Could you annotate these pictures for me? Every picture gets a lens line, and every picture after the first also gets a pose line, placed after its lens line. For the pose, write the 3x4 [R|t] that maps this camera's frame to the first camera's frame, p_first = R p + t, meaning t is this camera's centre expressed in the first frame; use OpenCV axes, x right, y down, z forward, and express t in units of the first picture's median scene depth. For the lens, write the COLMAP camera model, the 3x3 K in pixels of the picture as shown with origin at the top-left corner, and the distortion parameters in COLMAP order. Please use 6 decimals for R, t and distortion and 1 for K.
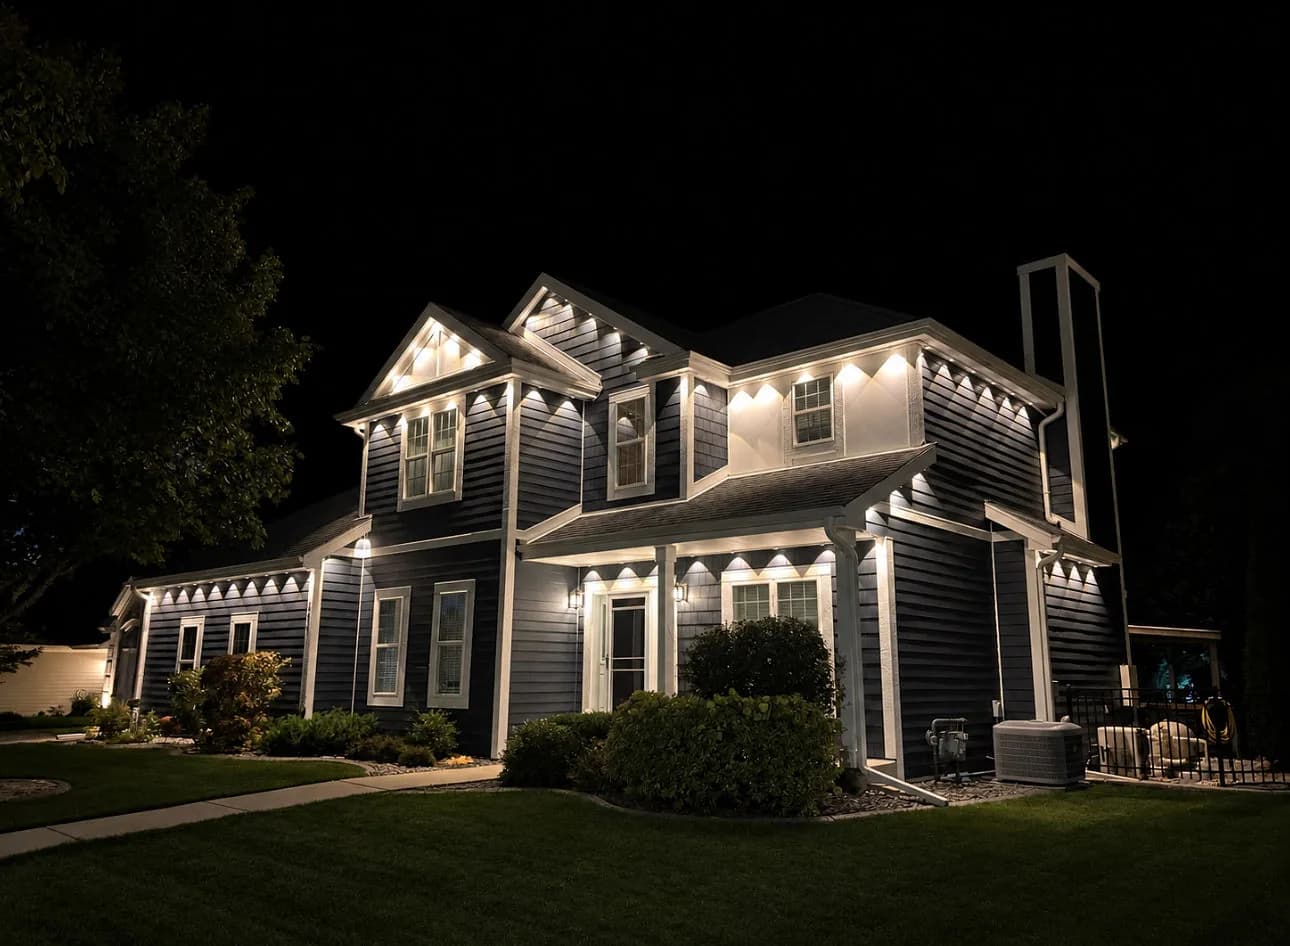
lens RADIAL K [[995.4, 0, 642.9], [0, 995.4, 473.7], [0, 0, 1]] dist [0.031402, -0.012550]
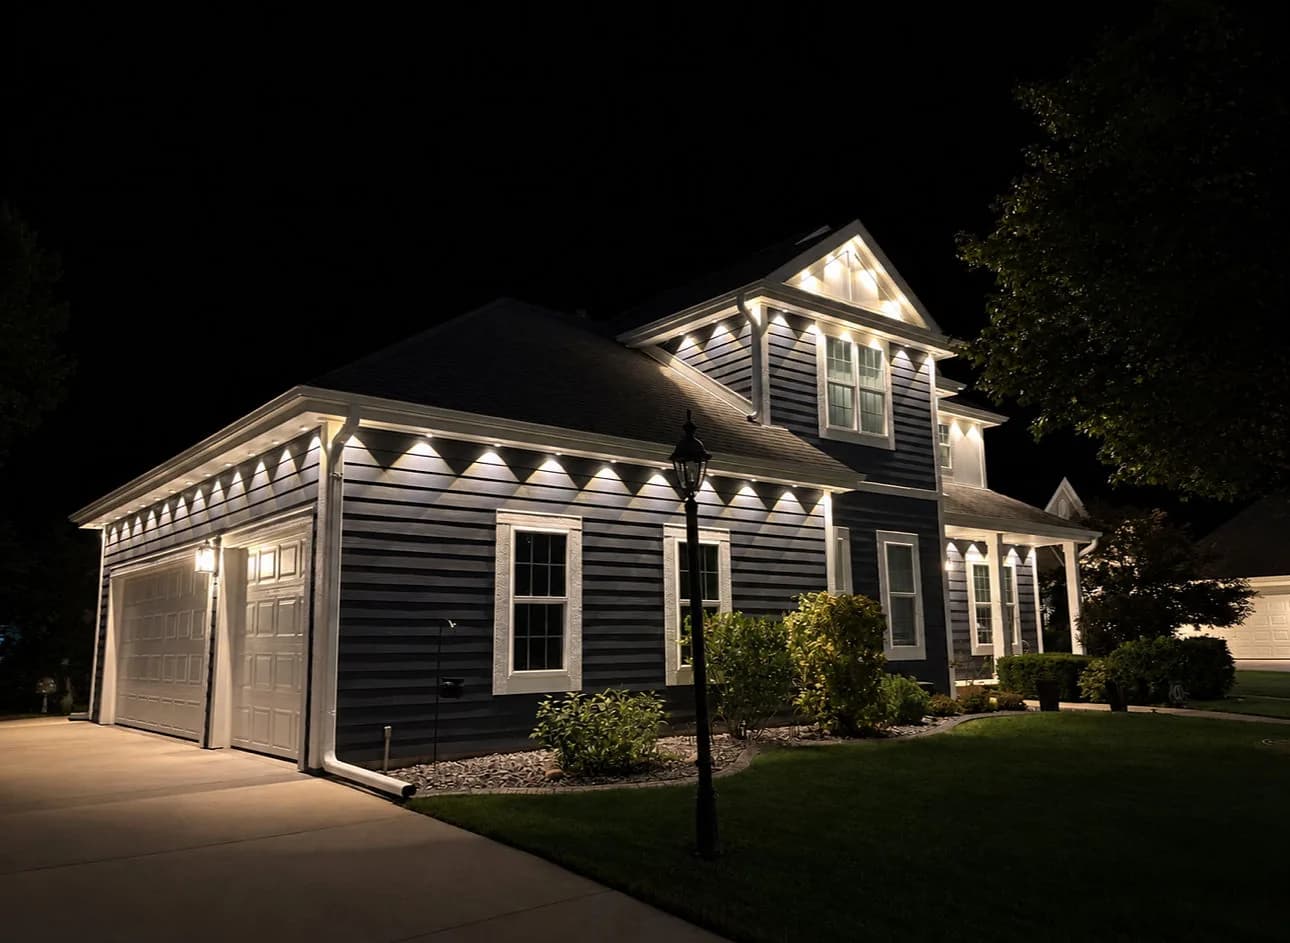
lens RADIAL K [[995.4, 0, 643.0], [0, 995.4, 471.5], [0, 0, 1]] dist [0.031402, -0.012550]
pose [[0.152858, 0.154929, 0.976028, -1.179926], [-0.197267, 0.972542, -0.123481, 0.217620], [-0.968359, -0.173663, 0.179223, 1.064999]]
